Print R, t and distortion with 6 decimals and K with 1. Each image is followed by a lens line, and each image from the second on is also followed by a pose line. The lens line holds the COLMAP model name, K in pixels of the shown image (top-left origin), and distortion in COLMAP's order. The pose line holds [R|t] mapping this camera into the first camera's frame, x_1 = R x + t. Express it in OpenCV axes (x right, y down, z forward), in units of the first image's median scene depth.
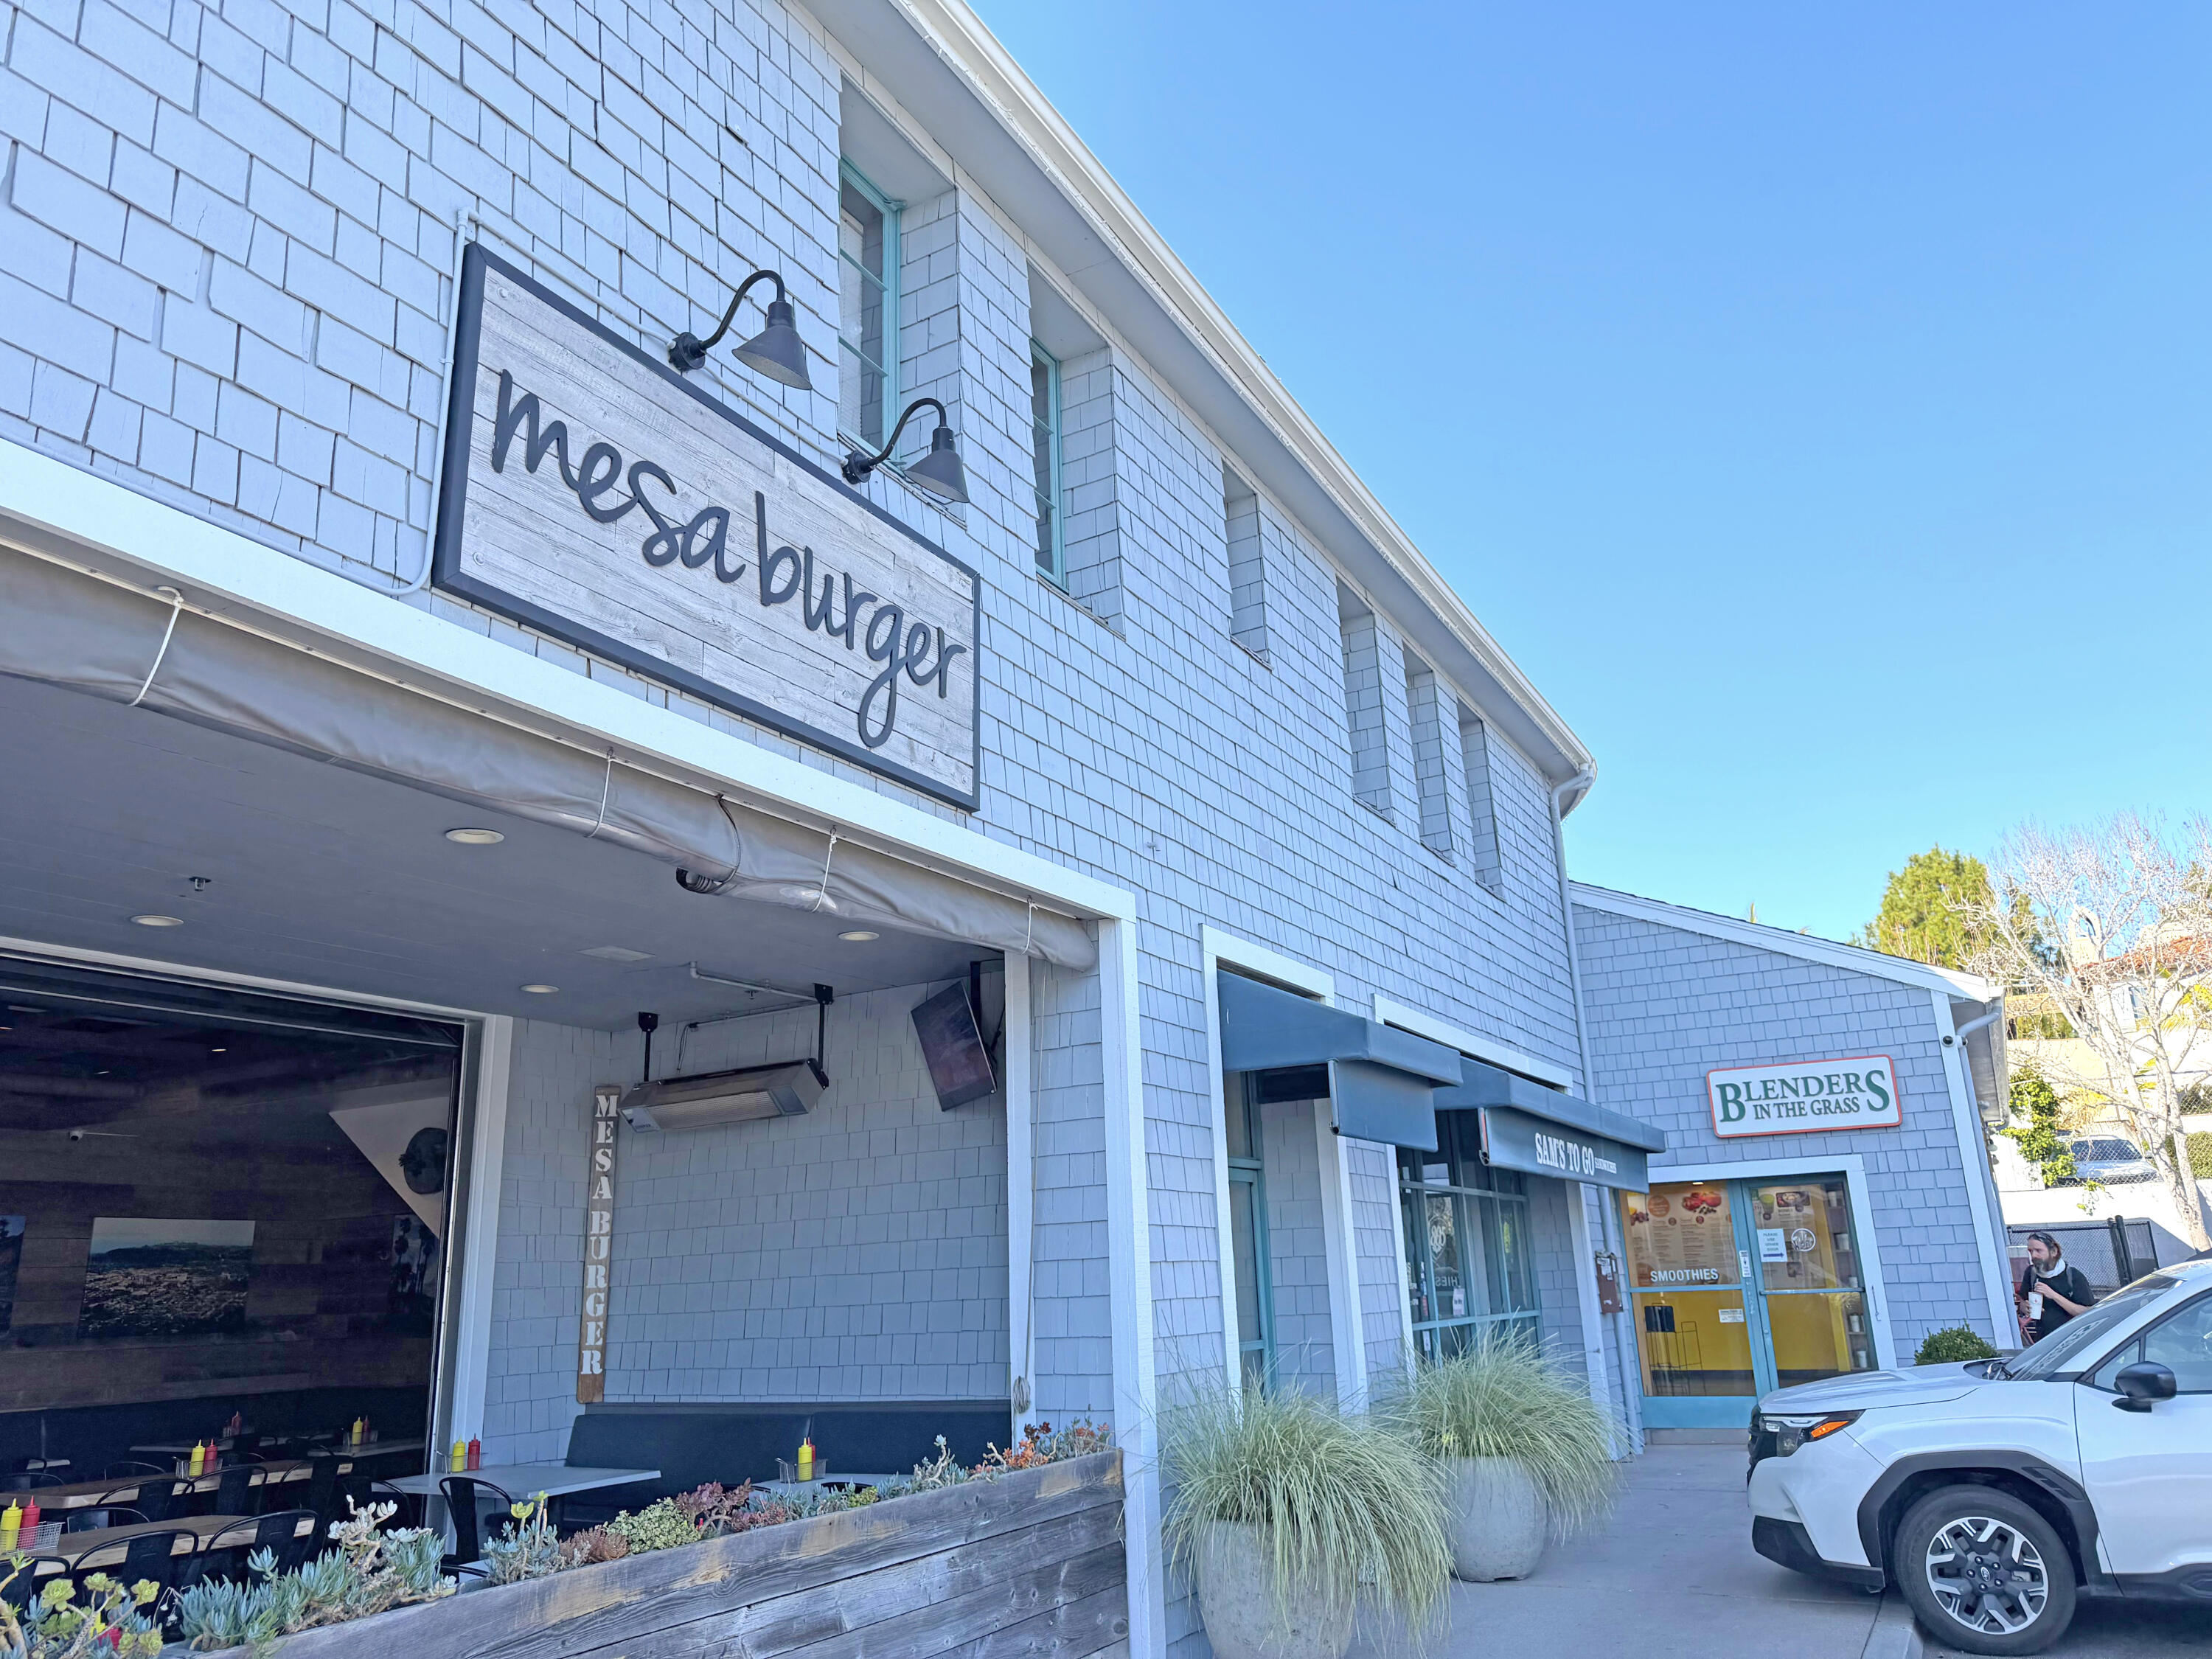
lens RADIAL K [[1562.6, 0, 1106.0], [0, 1562.6, 829.5], [0, 0, 1]] dist [0.000328, -0.005019]
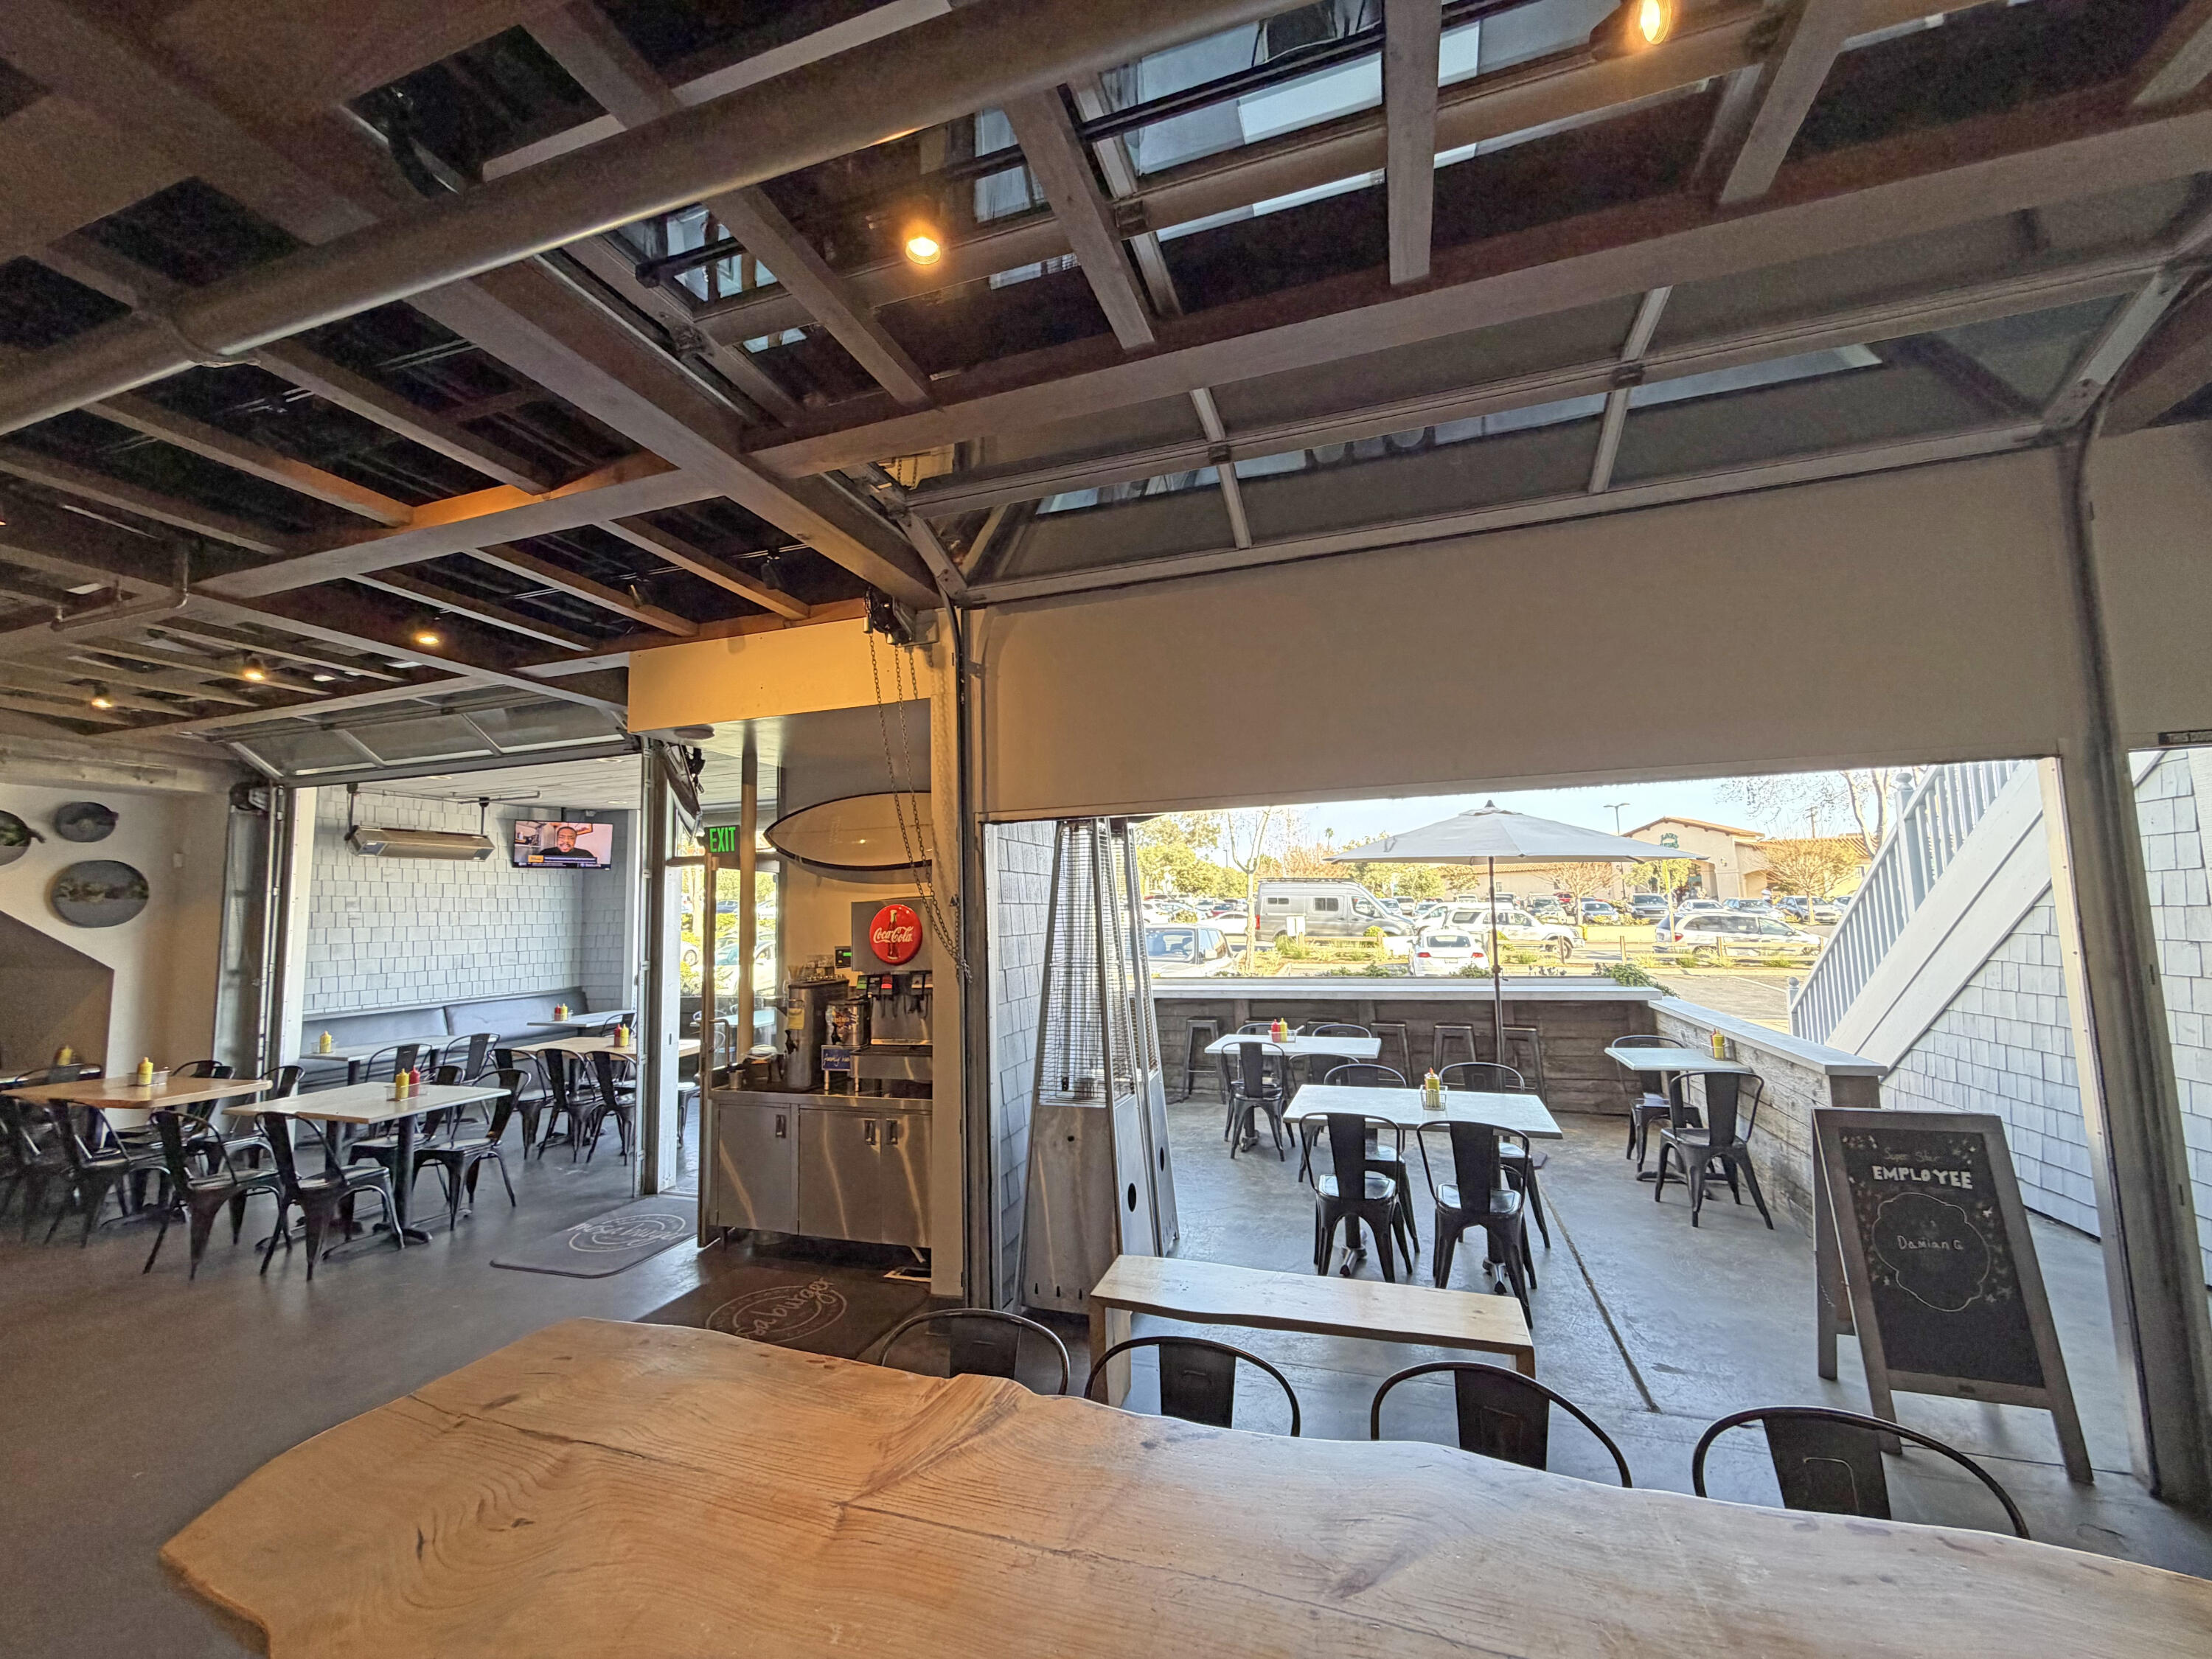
lens RADIAL K [[885.8, 0, 1106.0], [0, 885.8, 829.5], [0, 0, 1]] dist [0.000765, -0.000212]
pose [[-0.191467, 0.143466, 0.970957, -1.039099], [-0.242971, 0.951540, -0.188509, 0.114207], [-0.950950, -0.272008, -0.147331, 0.291318]]
